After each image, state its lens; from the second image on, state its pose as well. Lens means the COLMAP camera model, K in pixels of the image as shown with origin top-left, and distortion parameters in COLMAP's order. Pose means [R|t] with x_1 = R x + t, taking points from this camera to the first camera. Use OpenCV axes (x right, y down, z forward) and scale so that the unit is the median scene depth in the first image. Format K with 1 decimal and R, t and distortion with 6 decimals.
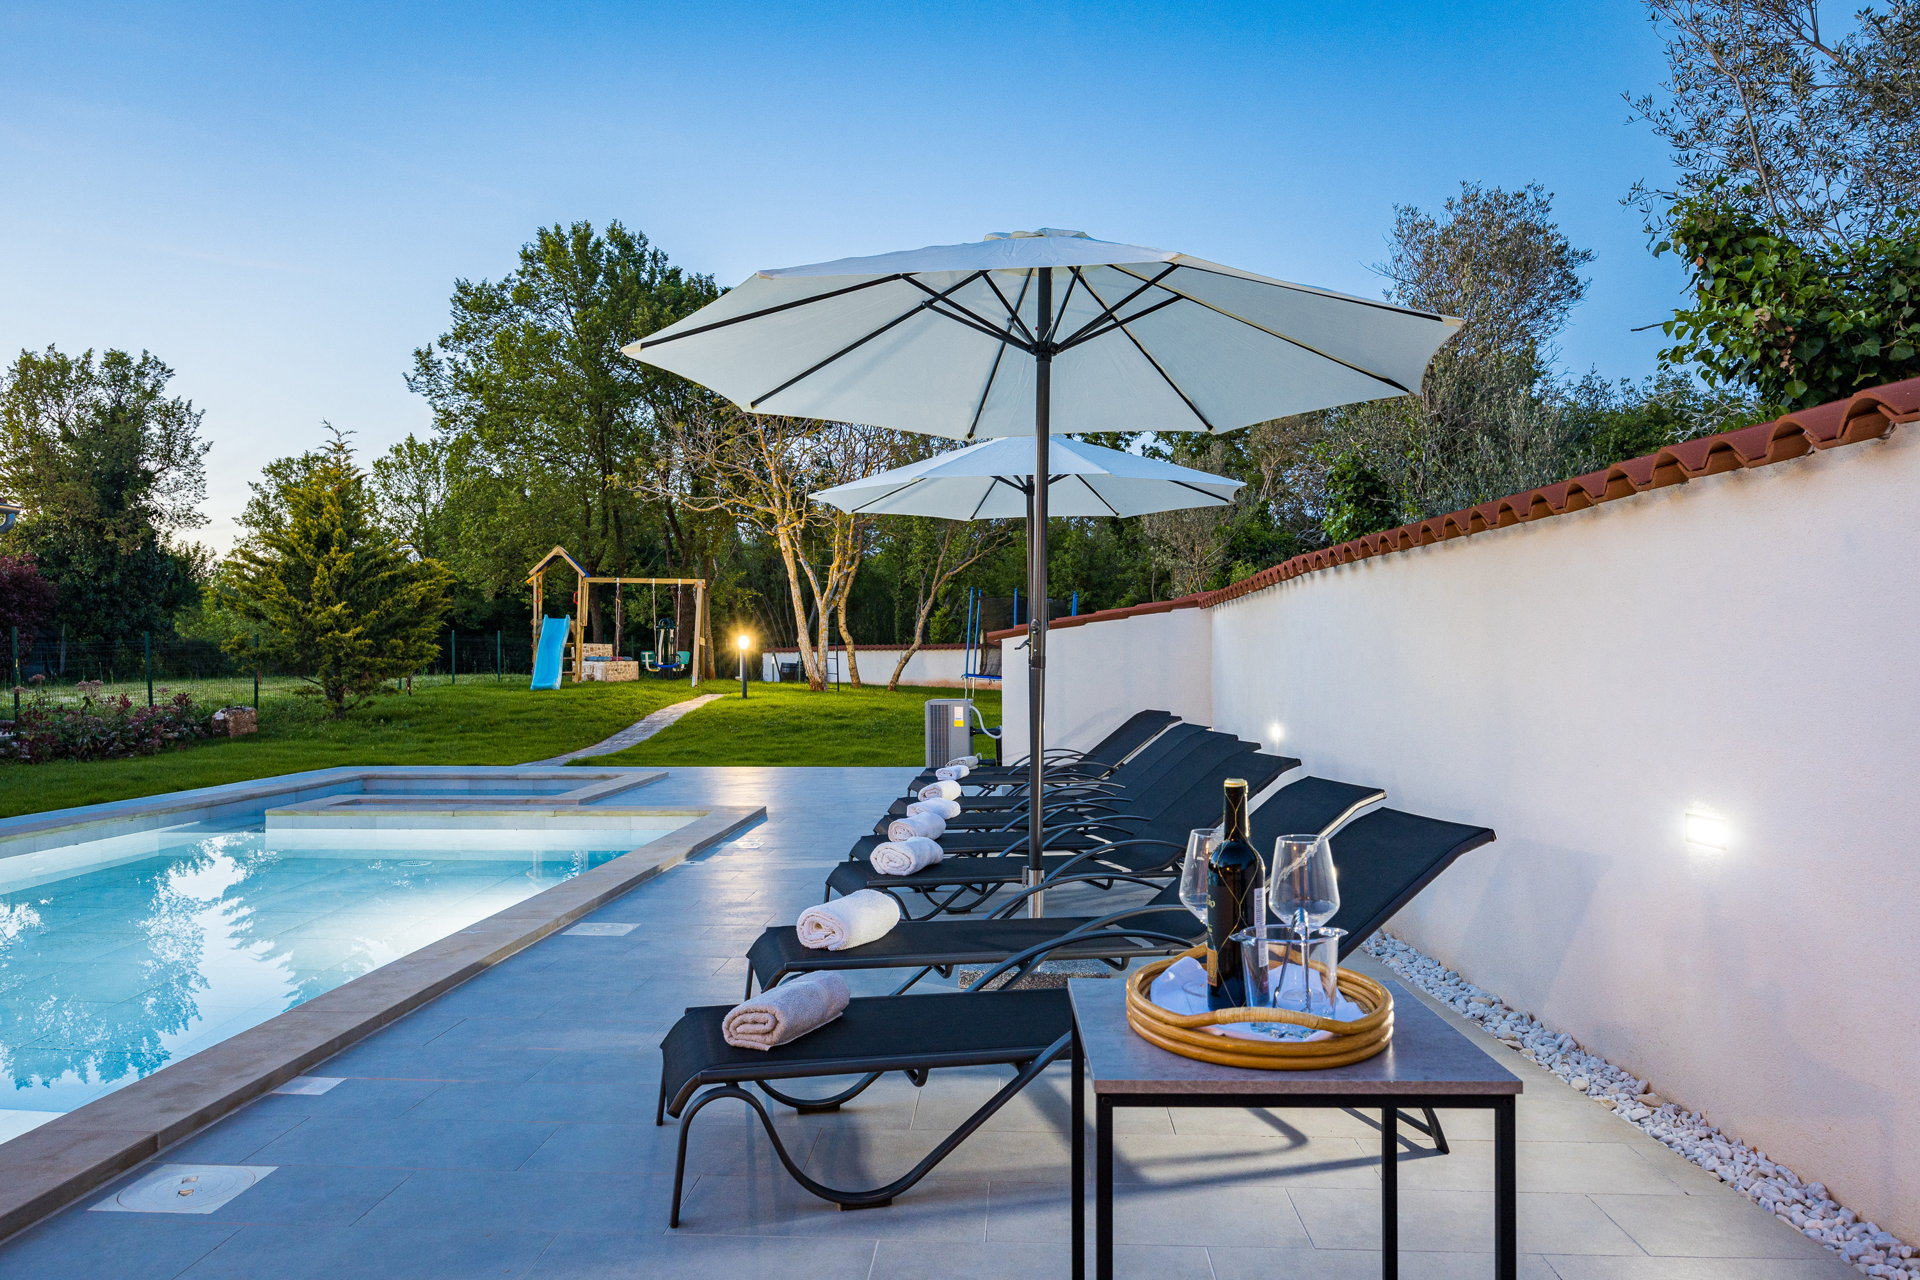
lens RADIAL K [[1370.0, 0, 960.0], [0, 1370.0, 640.0], [0, 0, 1]] dist [0.001135, 0.001064]
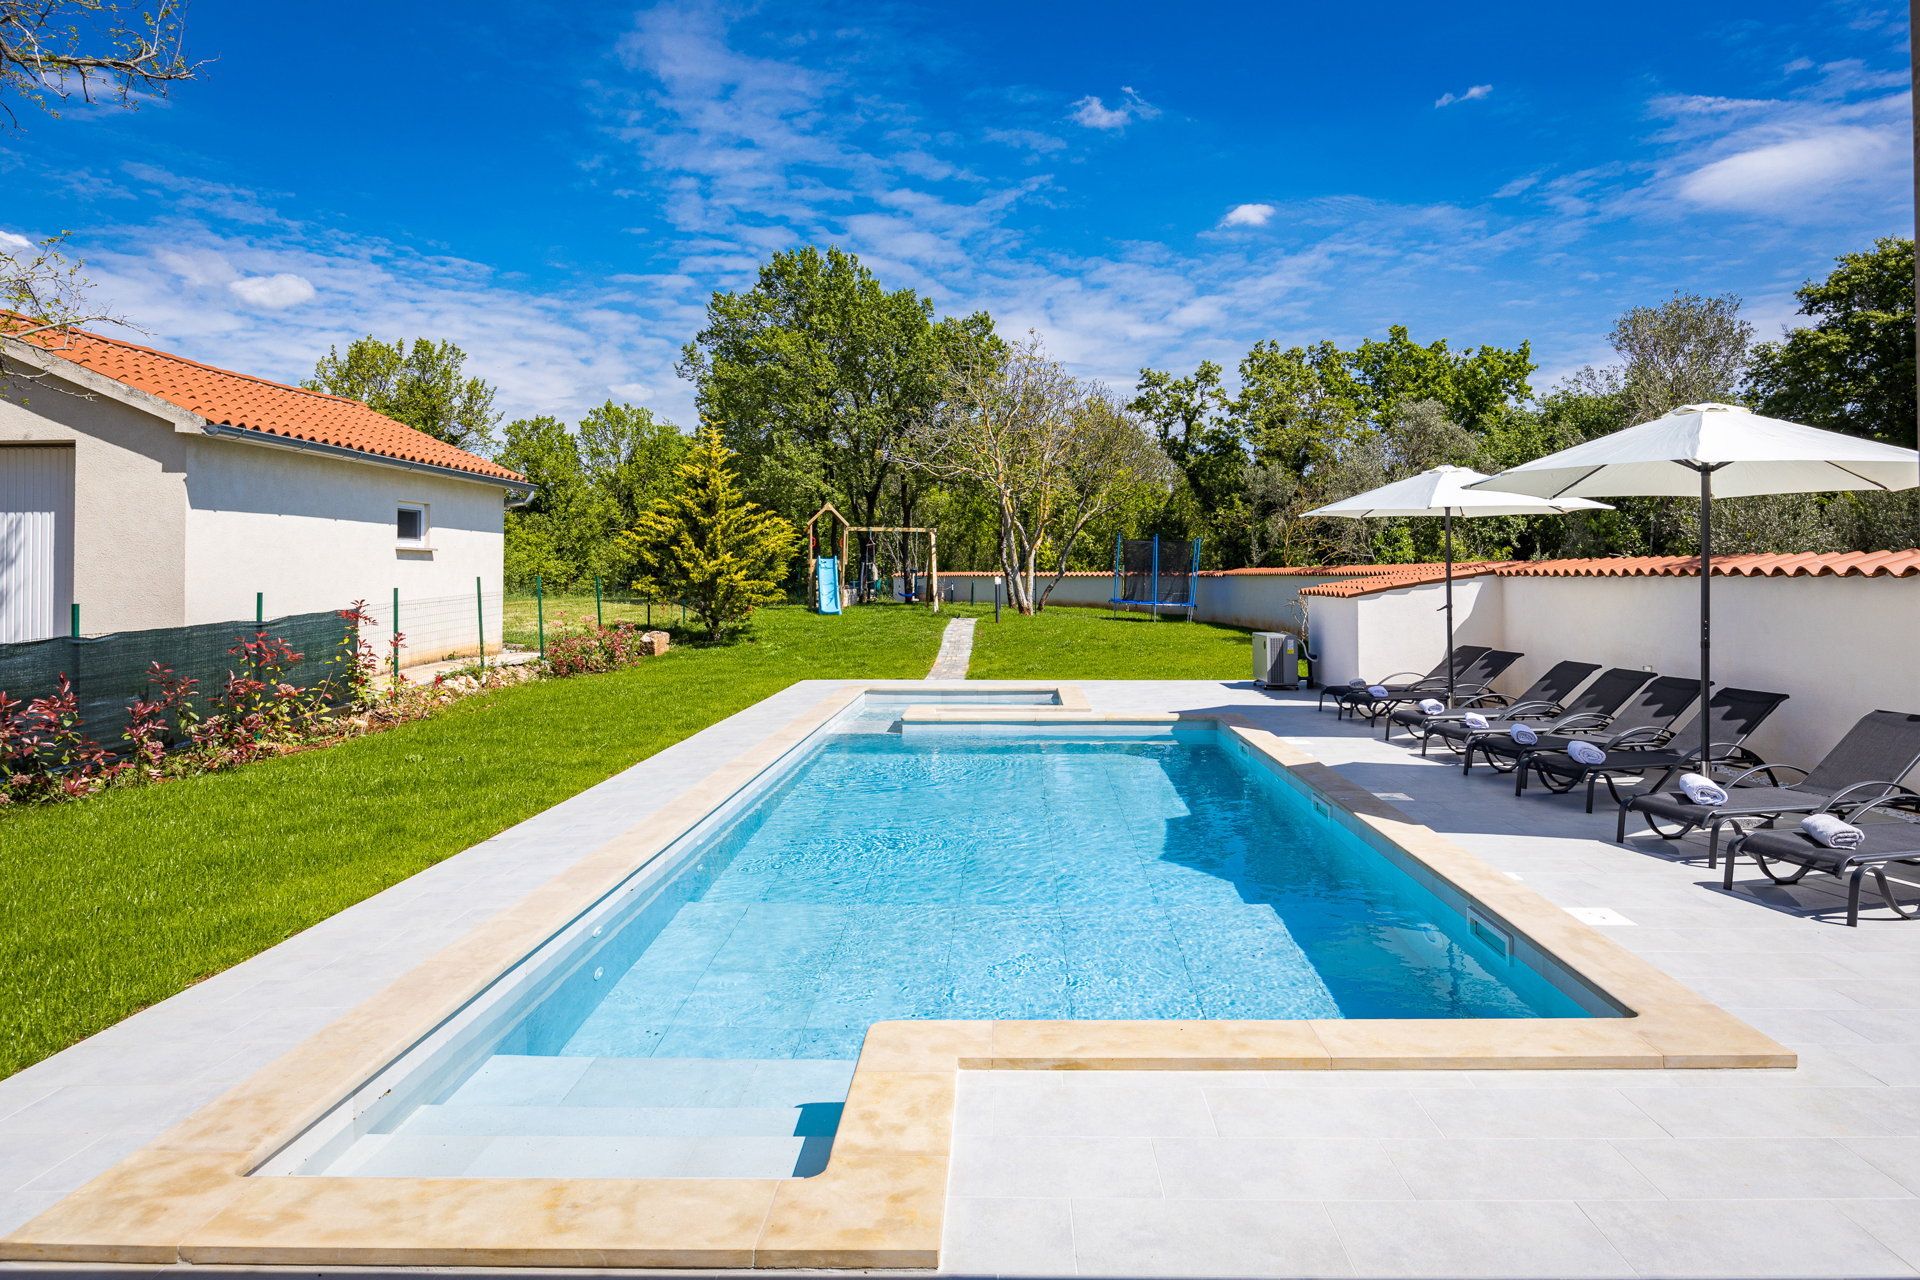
lens RADIAL K [[1137.8, 0, 986.5], [0, 1137.8, 550.9], [0, 0, 1]] dist [-0.007095, 0.001310]
pose [[0.999342, 0.002800, 0.036158, -0.236540], [-0.002647, 0.999987, -0.004288, -0.024837], [-0.036169, 0.004189, 0.999337, -0.110738]]
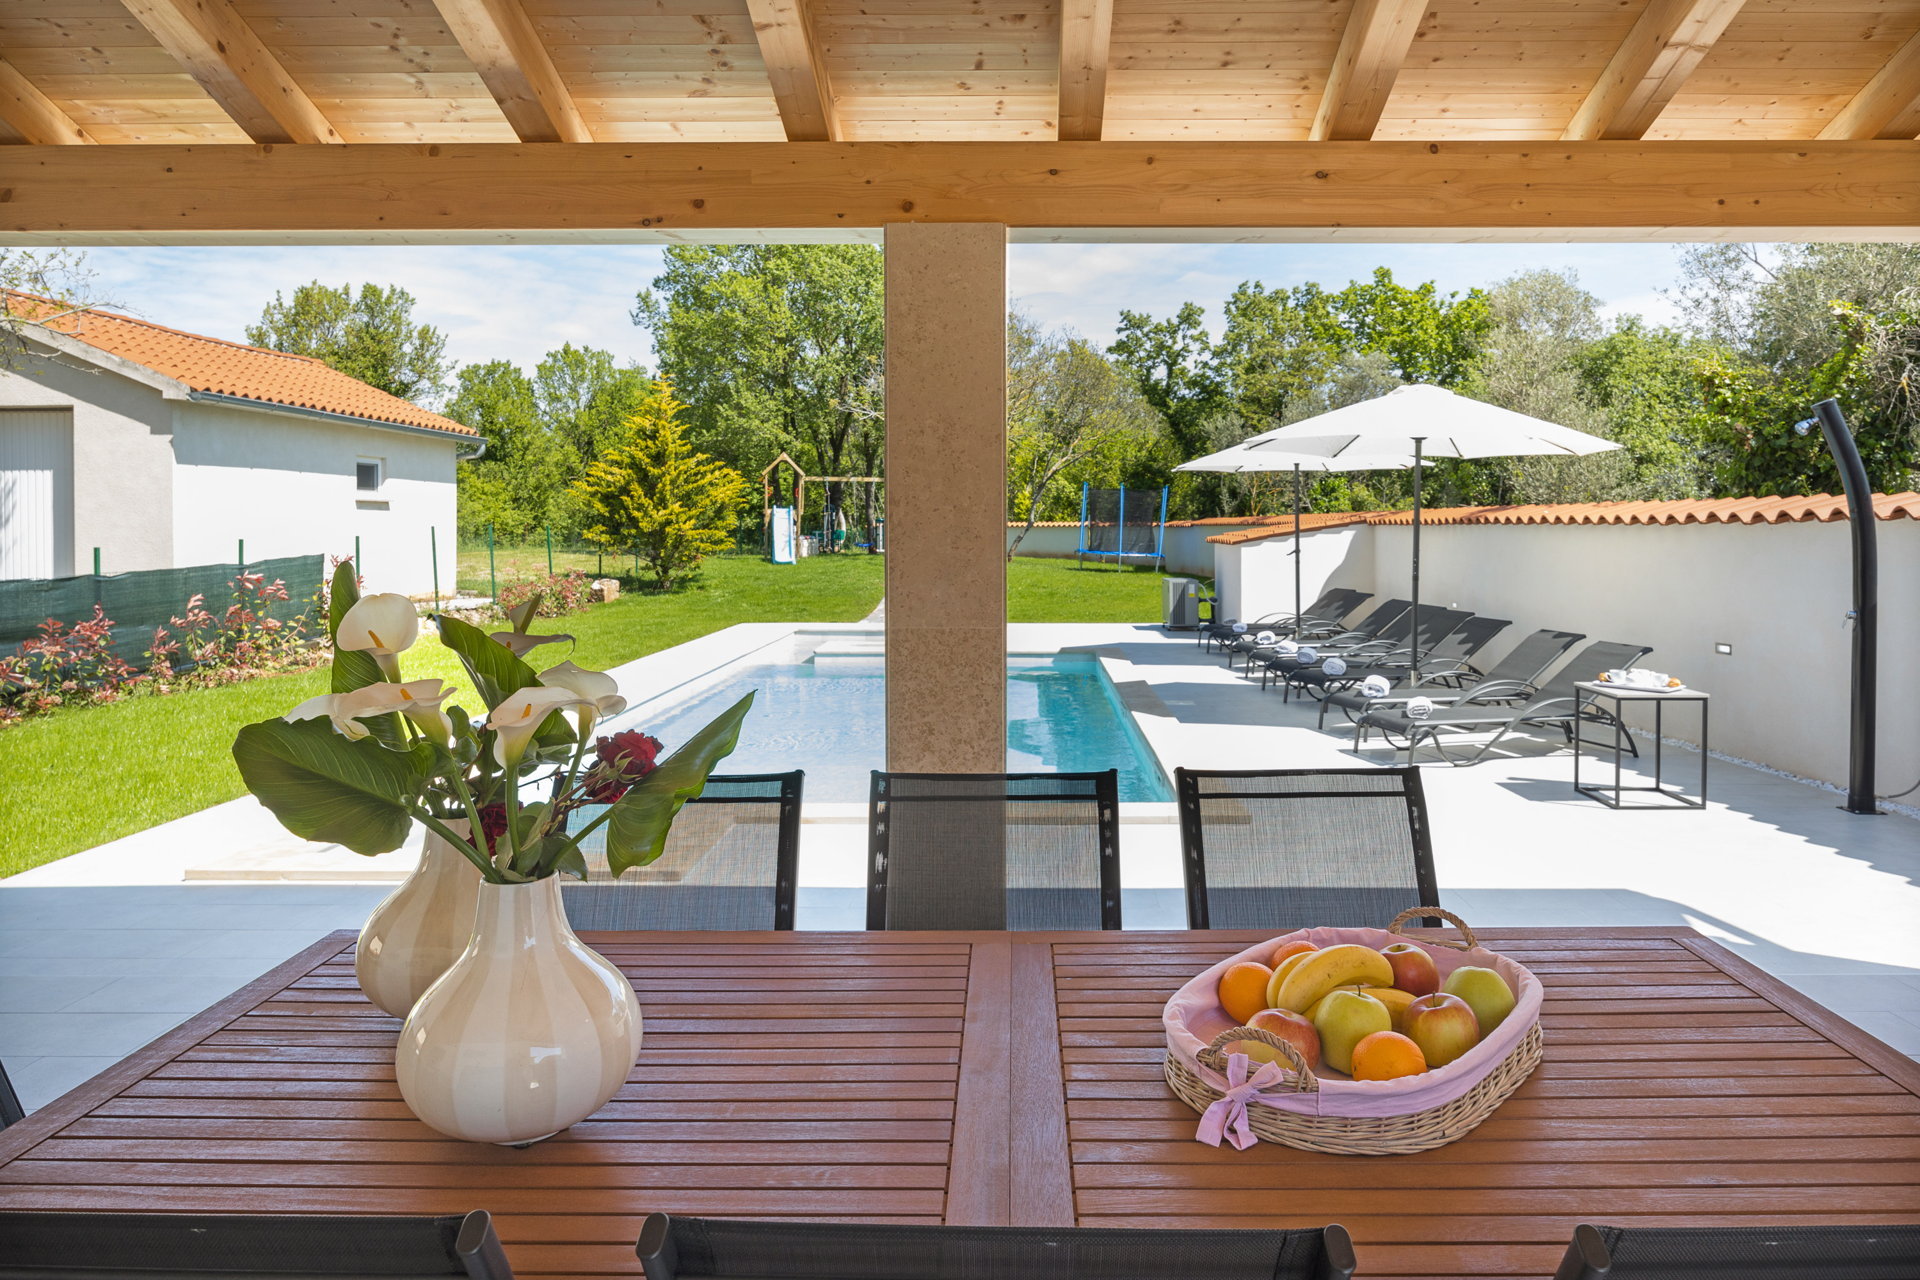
lens RADIAL K [[1259.9, 0, 999.9], [0, 1259.9, 537.8], [0, 0, 1]] dist [0.002371, 0.002103]
pose [[0.999226, 0.001065, 0.039322, -0.177691], [-0.002088, 0.999660, 0.025982, -0.025740], [-0.039281, -0.026044, 0.998889, -0.258296]]
